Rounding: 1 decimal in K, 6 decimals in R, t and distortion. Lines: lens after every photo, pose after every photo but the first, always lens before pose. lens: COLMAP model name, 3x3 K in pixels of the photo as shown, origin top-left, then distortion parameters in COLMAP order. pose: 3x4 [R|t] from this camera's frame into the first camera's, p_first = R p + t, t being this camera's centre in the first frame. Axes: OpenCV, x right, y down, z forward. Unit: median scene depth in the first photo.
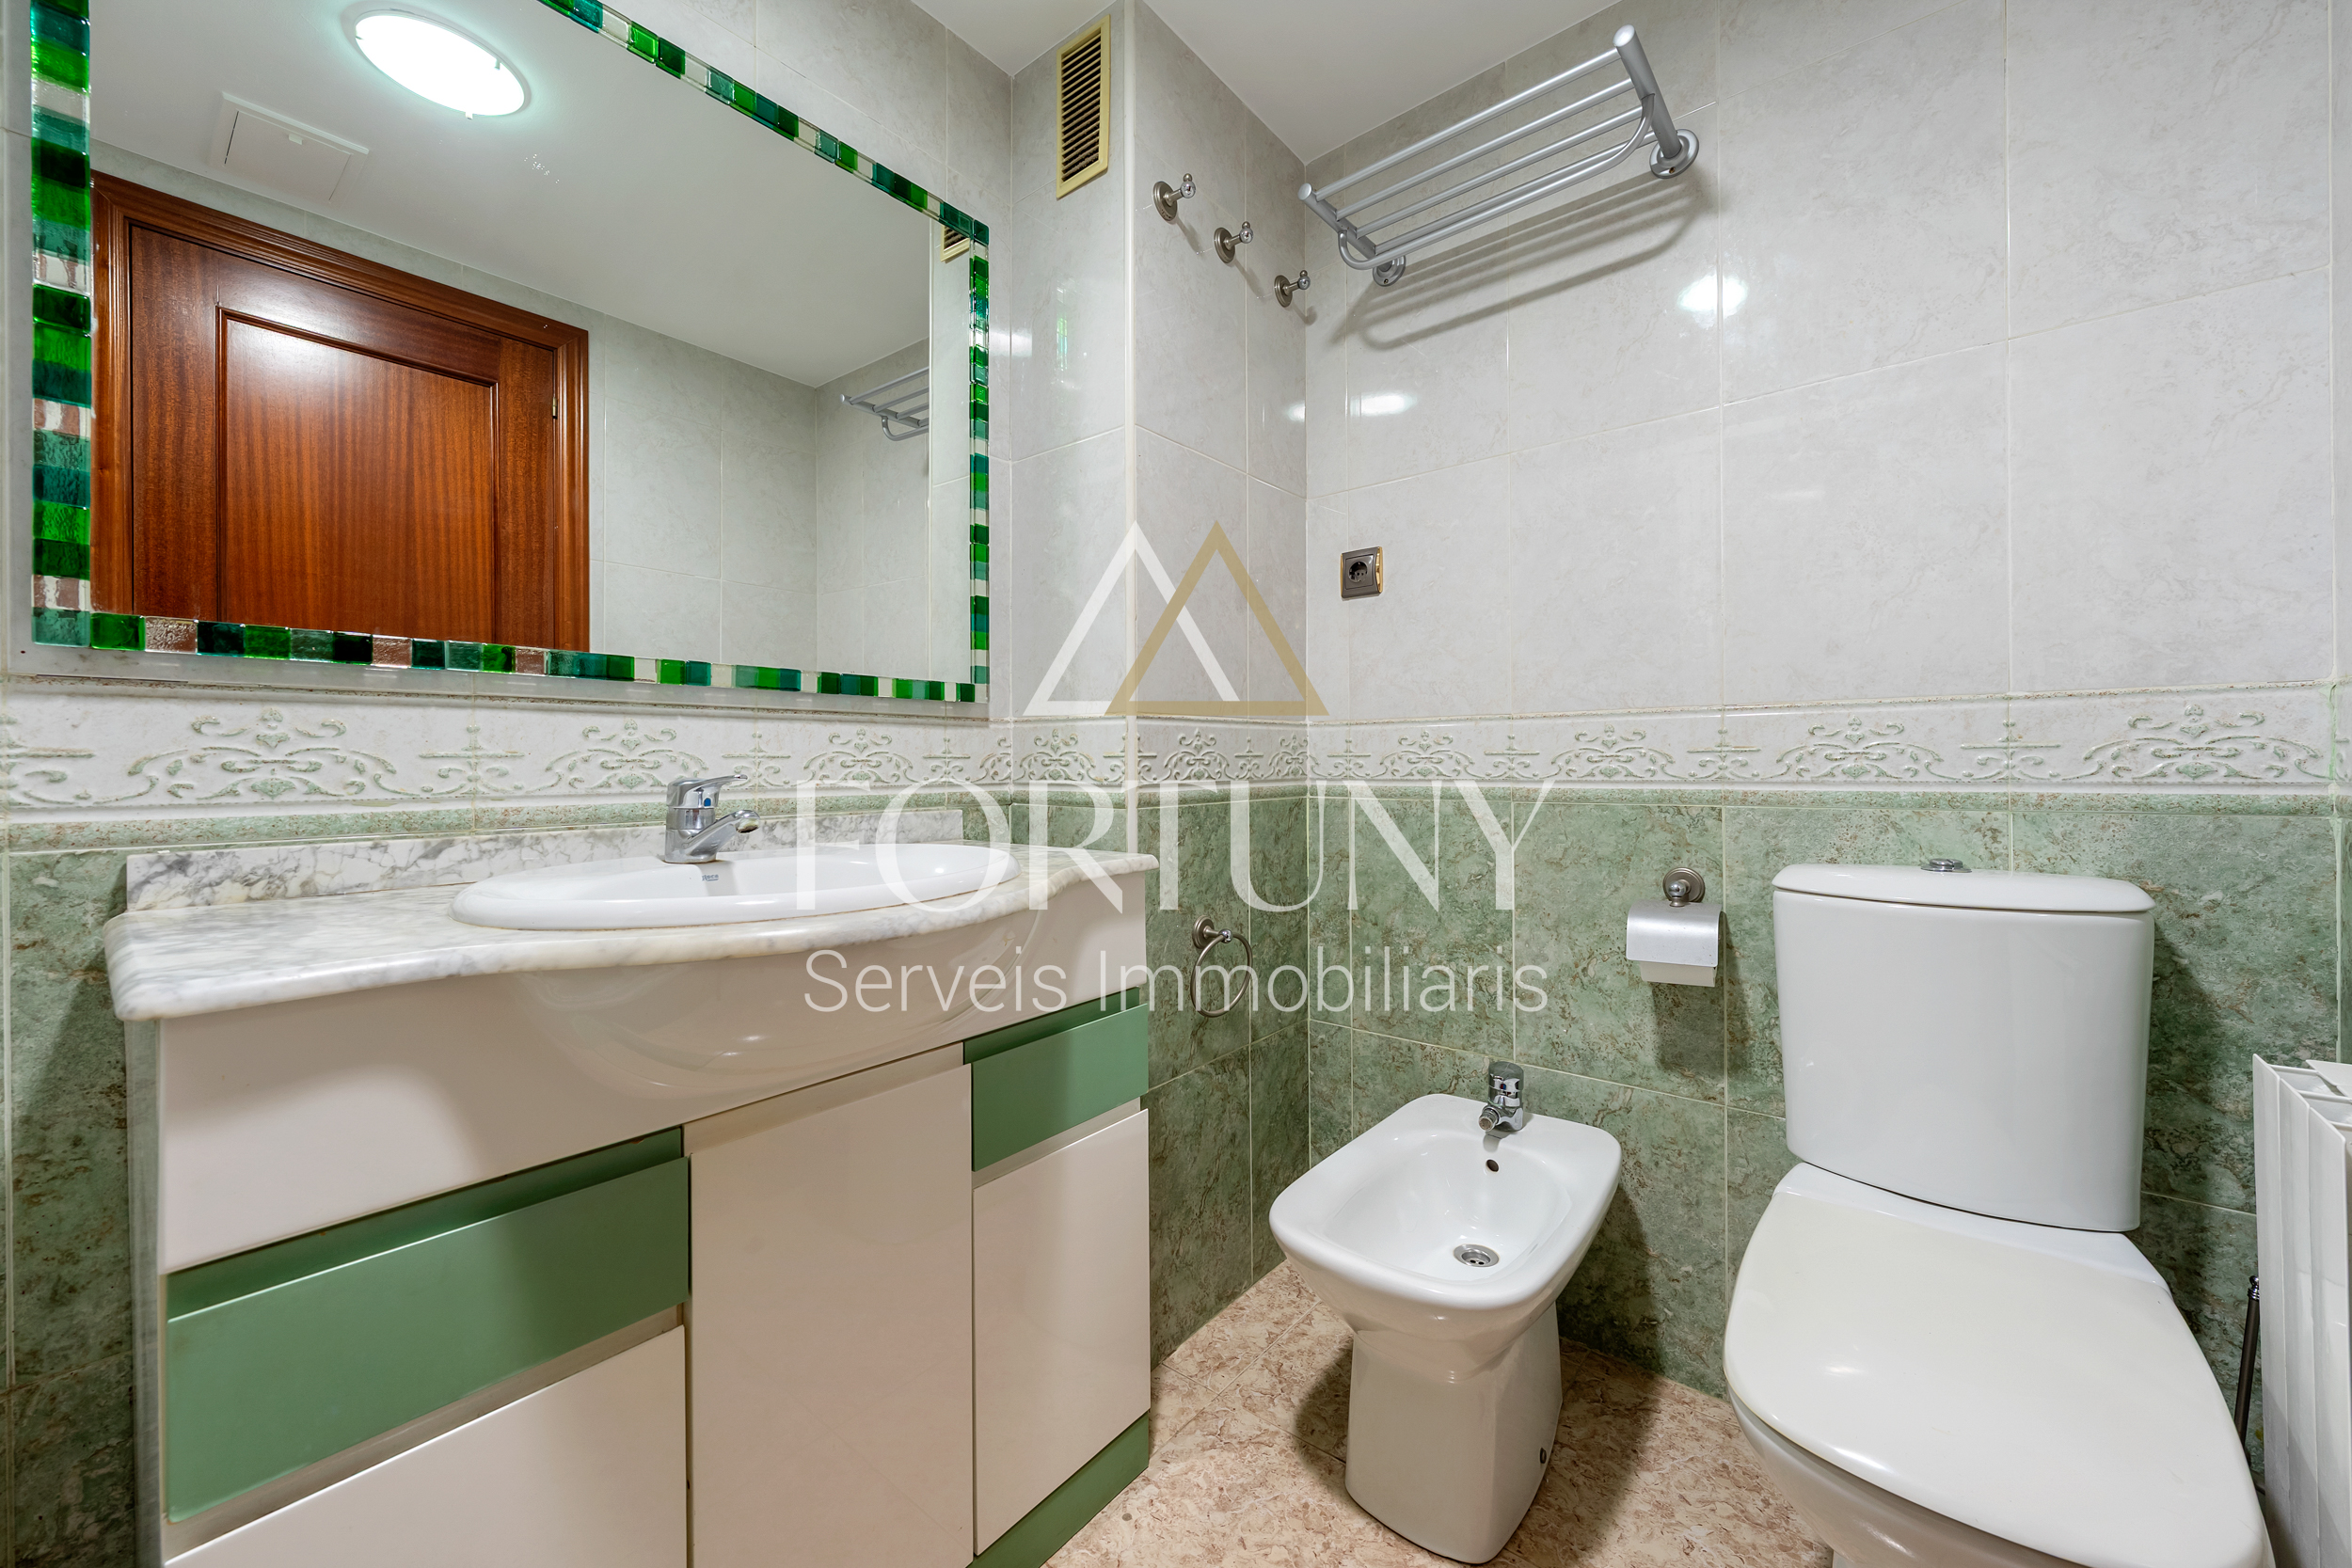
lens RADIAL K [[882.4, 0, 1169.0], [0, 882.4, 758.9], [0, 0, 1]] dist [-0.000117, 0.000060]
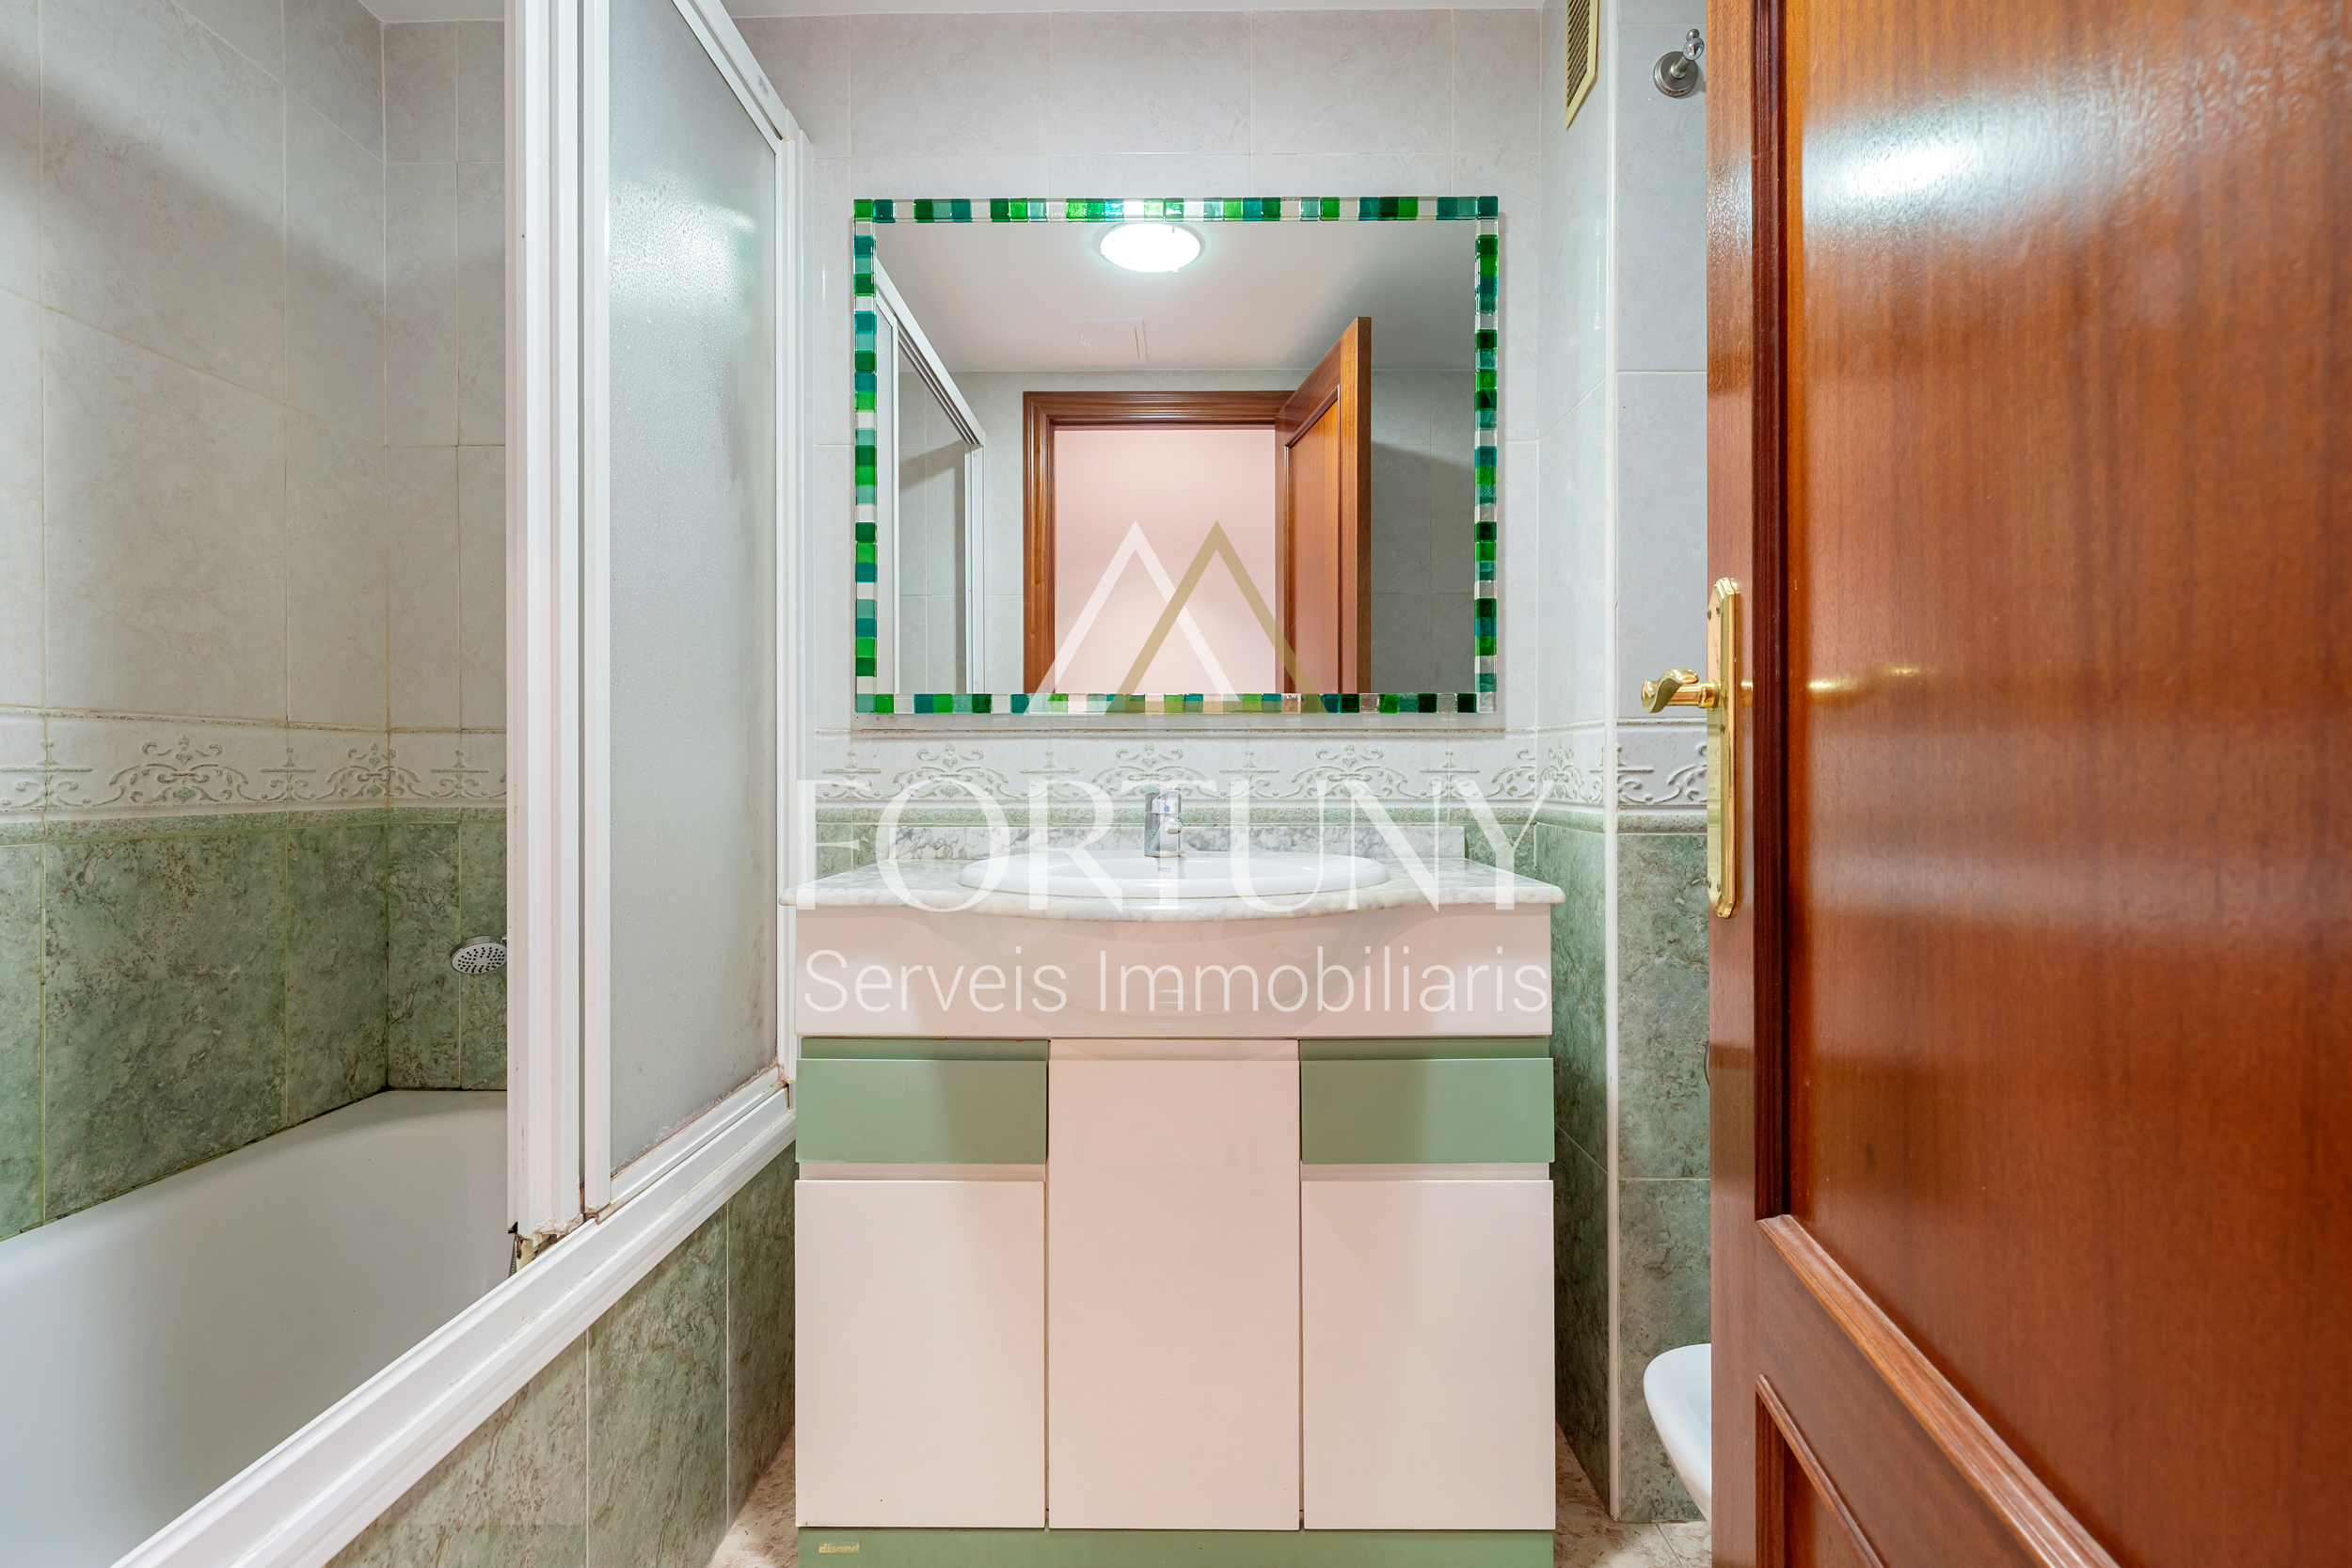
lens RADIAL K [[1010.7, 0, 1172.3], [0, 1010.7, 764.6], [0, 0, 1]] dist [0.000984, 0.000073]
pose [[0.640873, -0.003759, -0.767638, 0.532415], [0.001066, 0.999991, -0.004007, -0.006908], [0.767647, 0.001750, 0.640871, 0.085961]]
